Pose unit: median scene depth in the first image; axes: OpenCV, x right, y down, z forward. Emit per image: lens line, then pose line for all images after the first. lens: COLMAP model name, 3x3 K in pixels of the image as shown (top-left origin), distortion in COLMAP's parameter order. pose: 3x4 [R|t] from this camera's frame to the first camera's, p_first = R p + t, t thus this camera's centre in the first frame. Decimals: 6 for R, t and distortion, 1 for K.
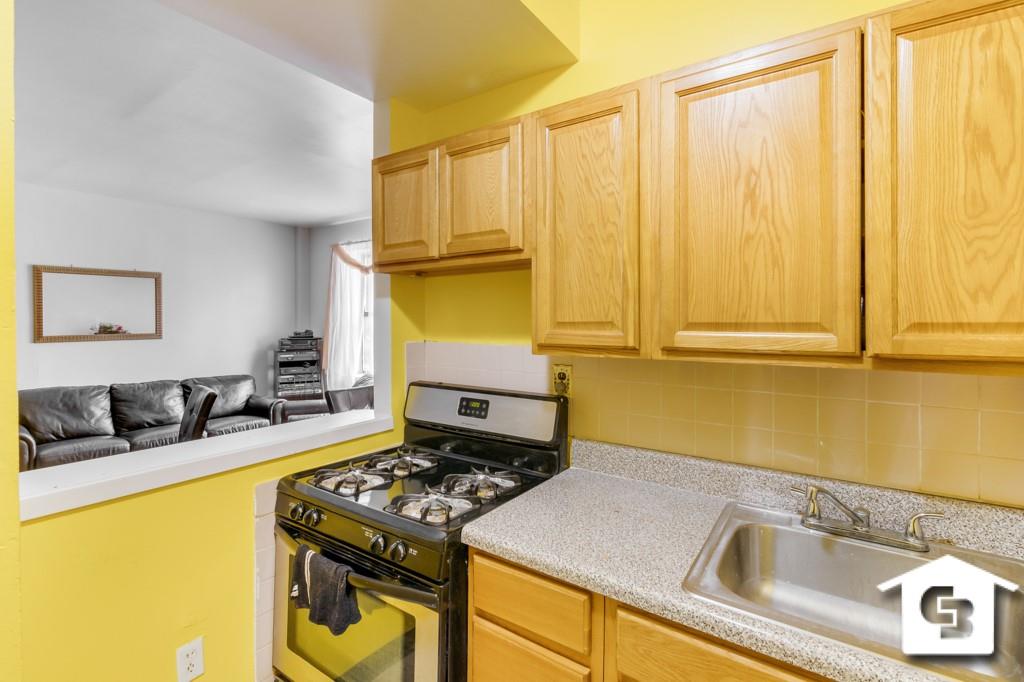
lens RADIAL K [[469.0, 0, 515.7], [0, 469.0, 320.9], [0, 0, 1]] dist [0.003933, -0.000105]
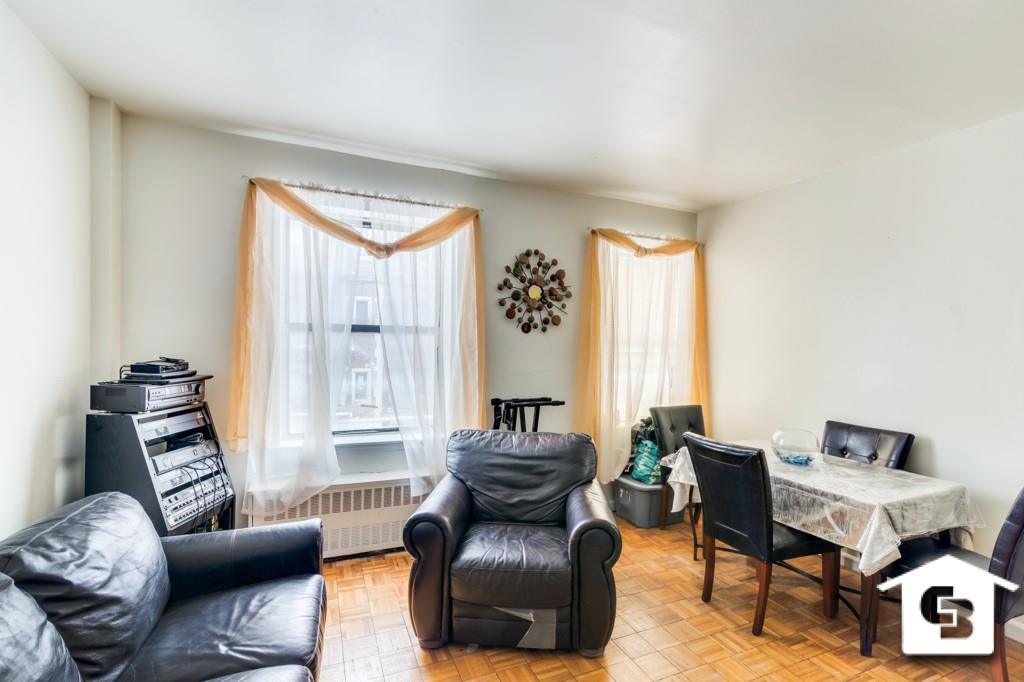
lens RADIAL K [[469.0, 0, 511.8], [0, 469.0, 346.7], [0, 0, 1]] dist [0.003933, -0.000105]
pose [[0.525333, -0.001678, 0.850895, -0.850929], [-0.017648, 0.999761, 0.012867, -0.003353], [-0.850714, -0.021776, 0.525178, 0.677174]]
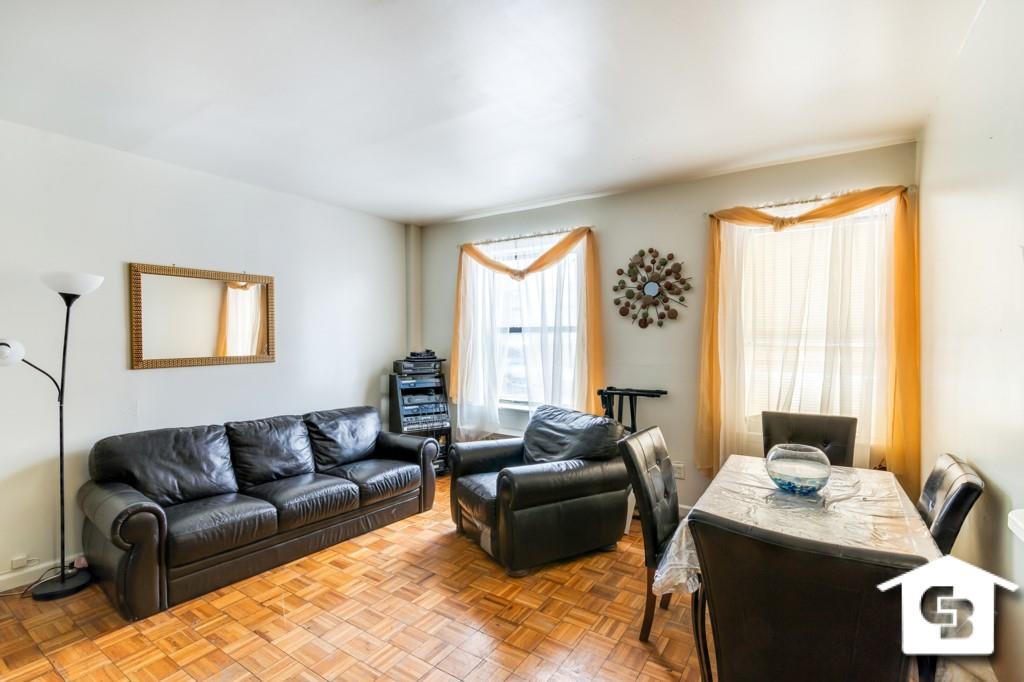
lens RADIAL K [[469.0, 0, 510.7], [0, 469.0, 341.7], [0, 0, 1]] dist [0.003933, -0.000105]
pose [[0.999620, -0.003986, 0.027267, -0.423801], [0.003813, 0.999972, 0.006380, 0.001112], [-0.027292, -0.006274, 0.999608, 0.235495]]
